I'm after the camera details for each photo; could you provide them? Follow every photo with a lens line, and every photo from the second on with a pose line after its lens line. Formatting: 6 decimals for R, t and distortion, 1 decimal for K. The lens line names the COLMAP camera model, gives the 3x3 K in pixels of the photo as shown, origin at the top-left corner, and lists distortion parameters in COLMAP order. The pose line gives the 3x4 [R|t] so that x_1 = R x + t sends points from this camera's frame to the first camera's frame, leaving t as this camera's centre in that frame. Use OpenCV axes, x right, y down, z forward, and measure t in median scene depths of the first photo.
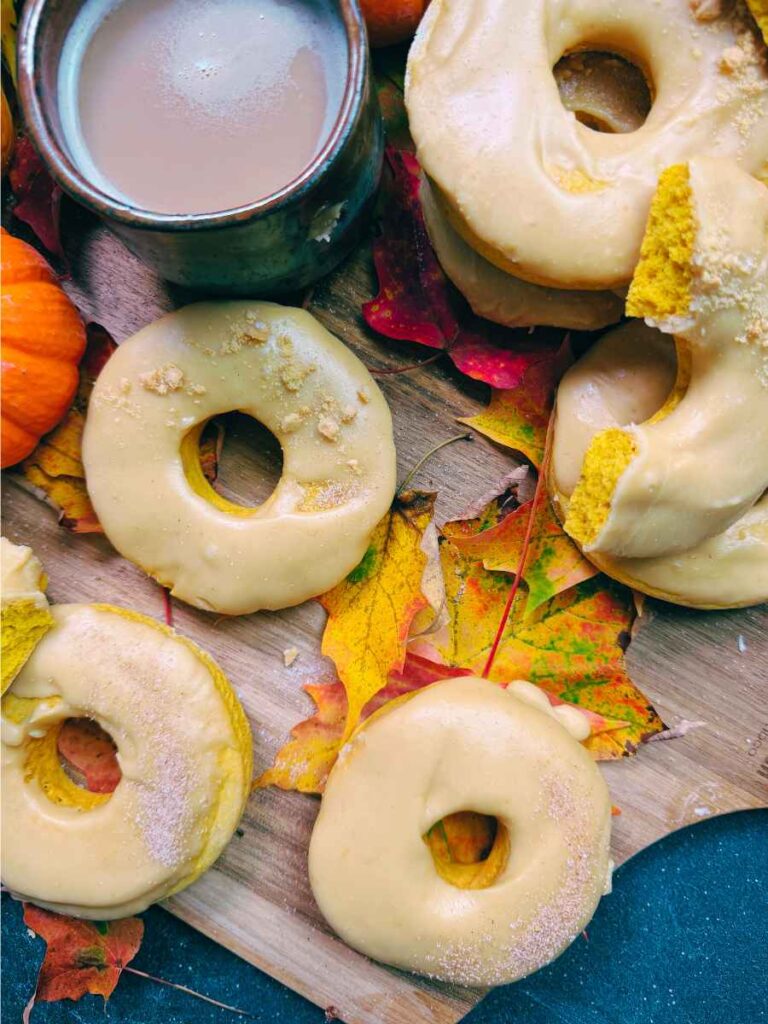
lens RADIAL K [[784.2, 0, 384.0], [0, 784.2, 512.0], [0, 0, 1]] dist [0.120880, -0.331417]
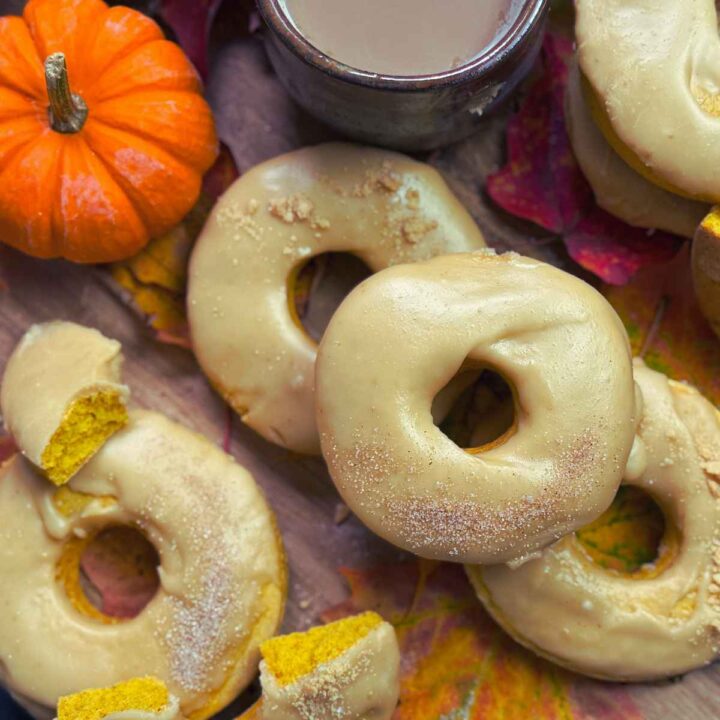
lens RADIAL K [[1302.9, 0, 360.0], [0, 1302.9, 360.0], [0, 0, 1]] dist [0.055731, 0.444239]
pose [[0.980549, 0.196113, -0.008014, -0.134268], [-0.195905, 0.975371, -0.101358, 0.175214], [-0.012061, 0.100957, 0.994818, -0.653116]]
